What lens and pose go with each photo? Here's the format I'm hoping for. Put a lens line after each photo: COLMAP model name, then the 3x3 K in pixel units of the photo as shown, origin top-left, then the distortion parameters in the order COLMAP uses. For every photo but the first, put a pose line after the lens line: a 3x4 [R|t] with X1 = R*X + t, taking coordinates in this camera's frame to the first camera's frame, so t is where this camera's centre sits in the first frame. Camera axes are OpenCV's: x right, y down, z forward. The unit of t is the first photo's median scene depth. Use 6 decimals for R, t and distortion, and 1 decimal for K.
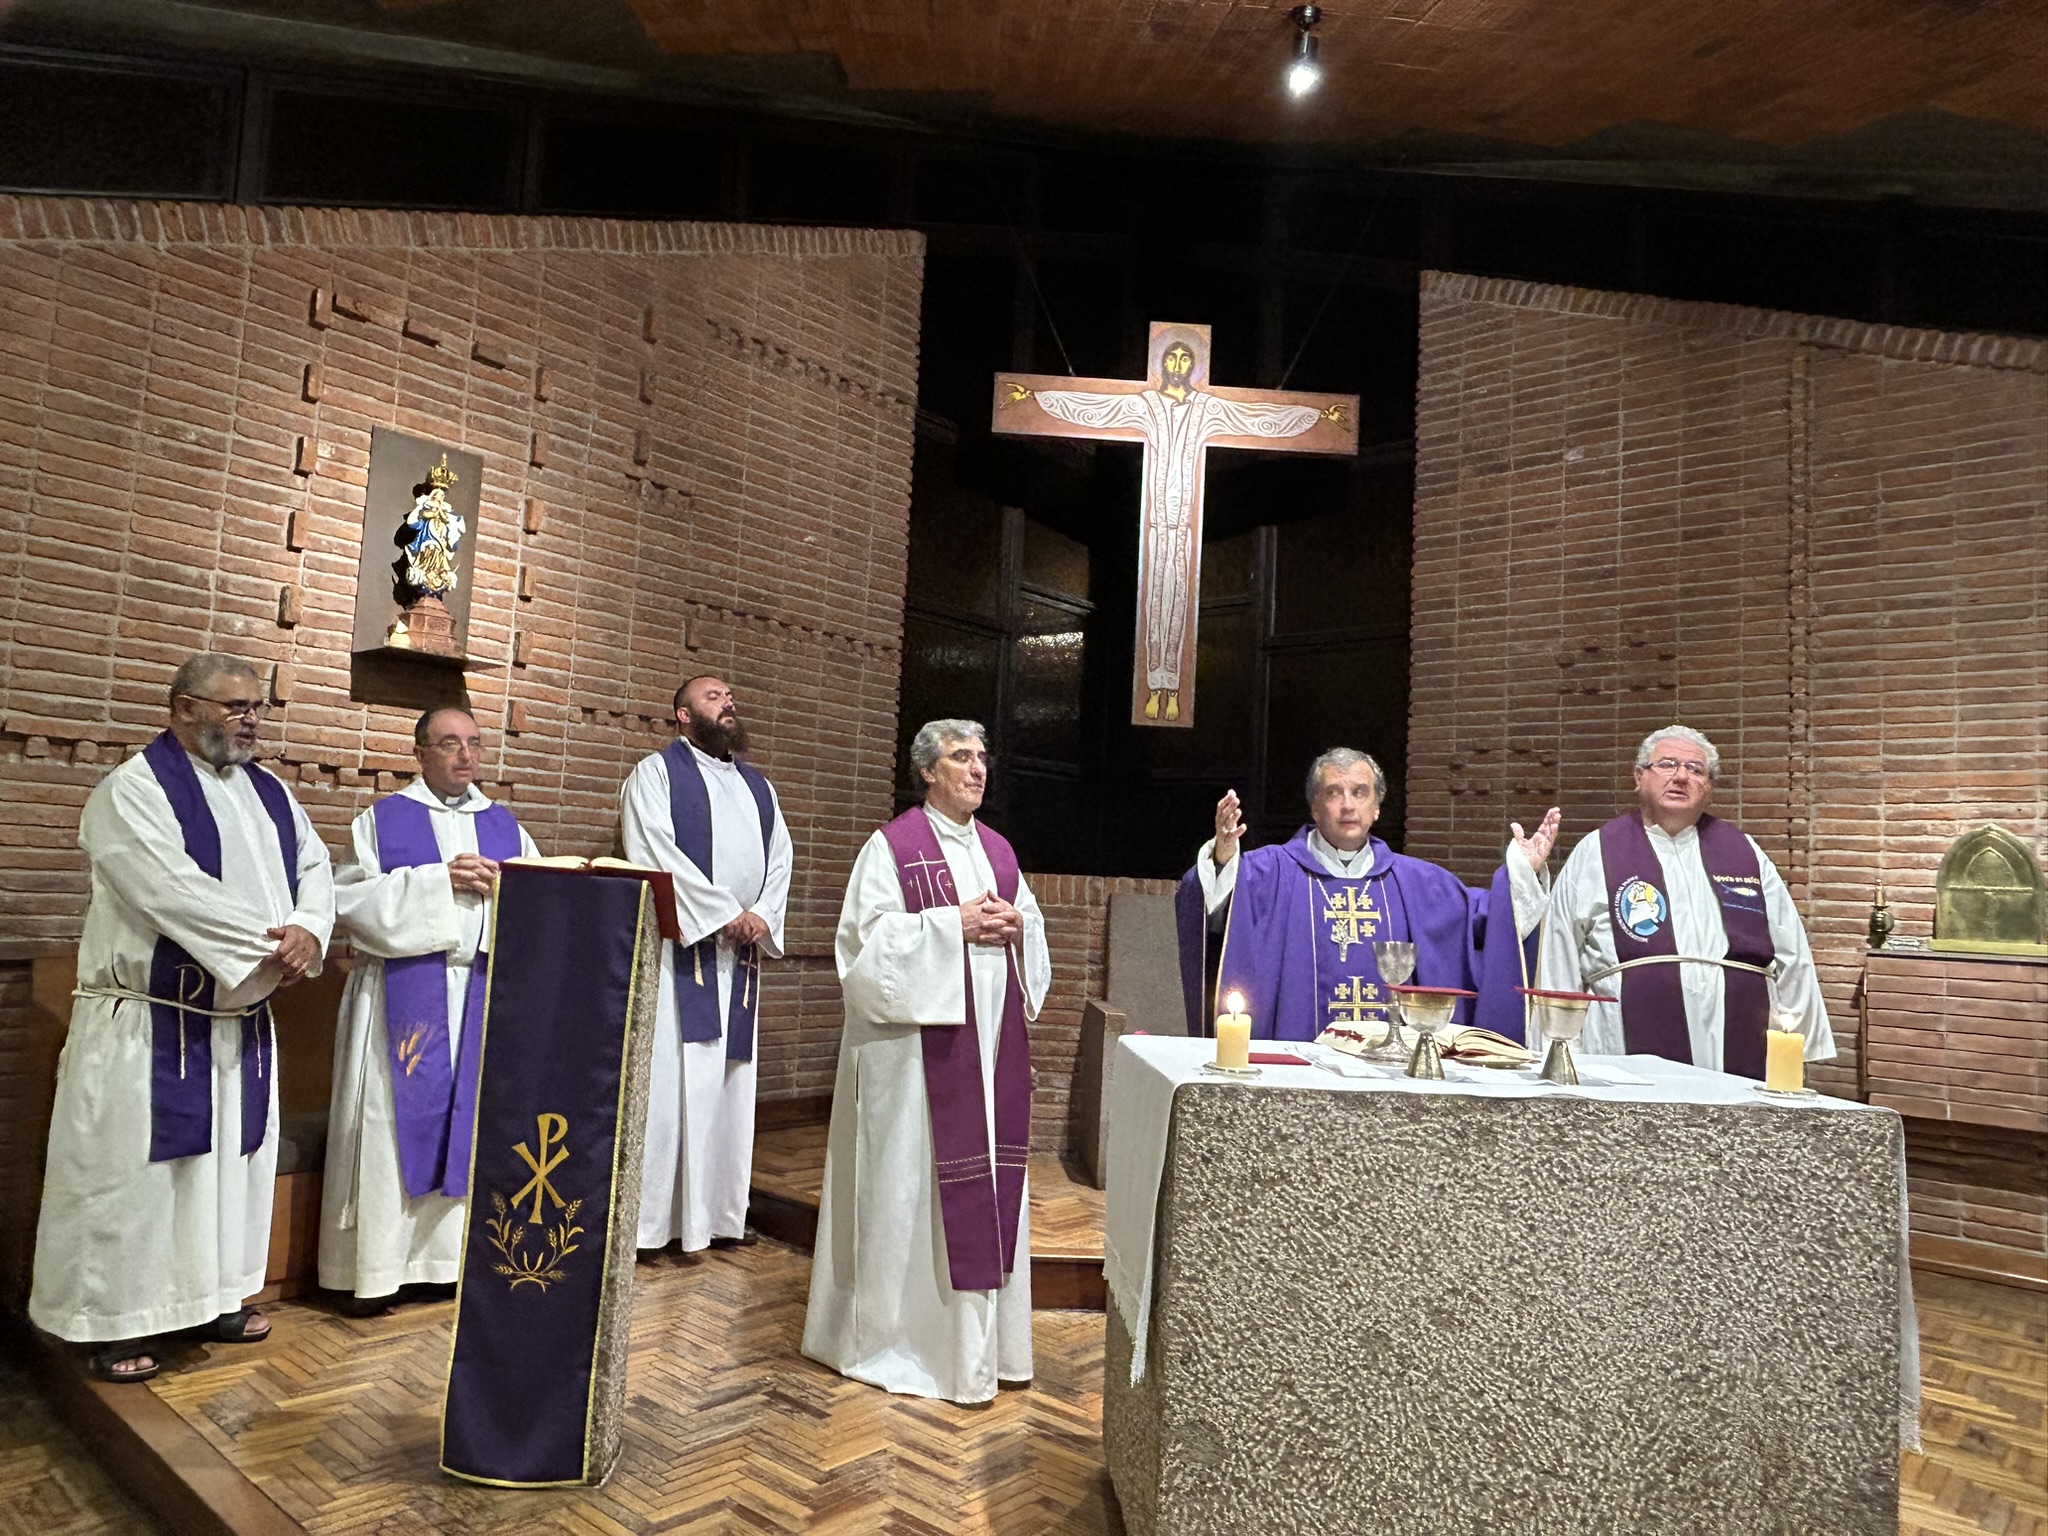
lens RADIAL K [[1336.3, 0, 1024.0], [0, 1336.3, 768.0], [0, 0, 1]] dist [0.002579, -0.000821]
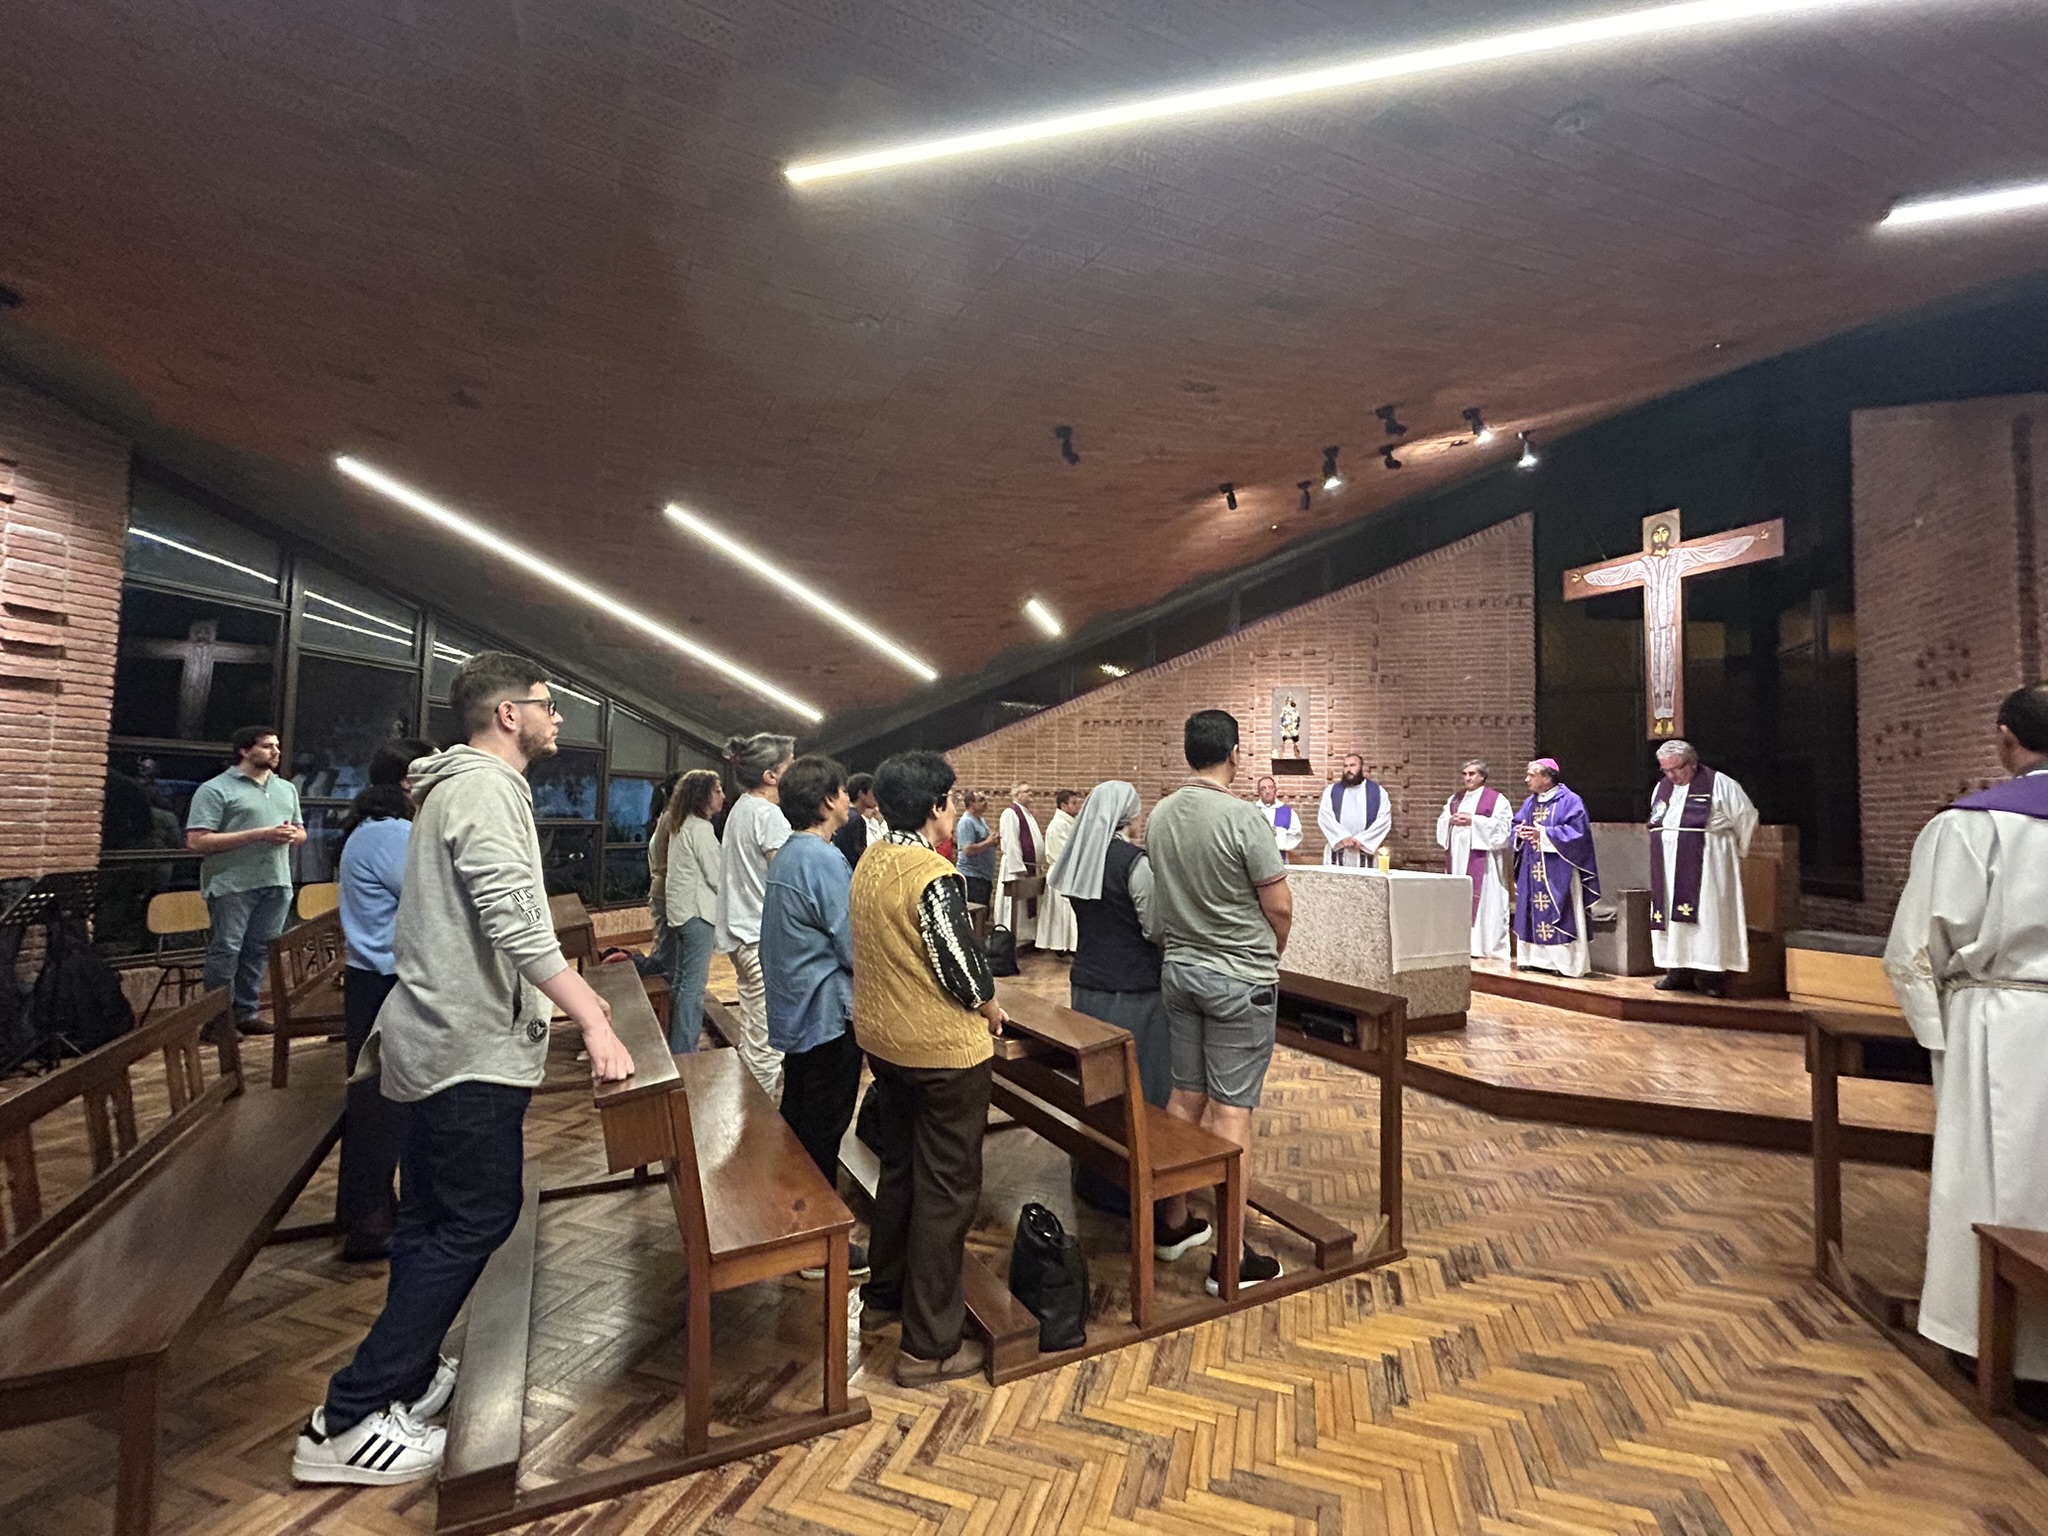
lens RADIAL K [[869.9, 0, 1024.0], [0, 869.9, 768.0], [0, 0, 1]] dist [-0.000240, -0.000036]
pose [[0.385316, -0.089012, -0.918481, 0.833784], [0.079003, 0.994864, -0.063272, 0.013835], [0.919396, -0.048183, 0.390370, -0.258231]]
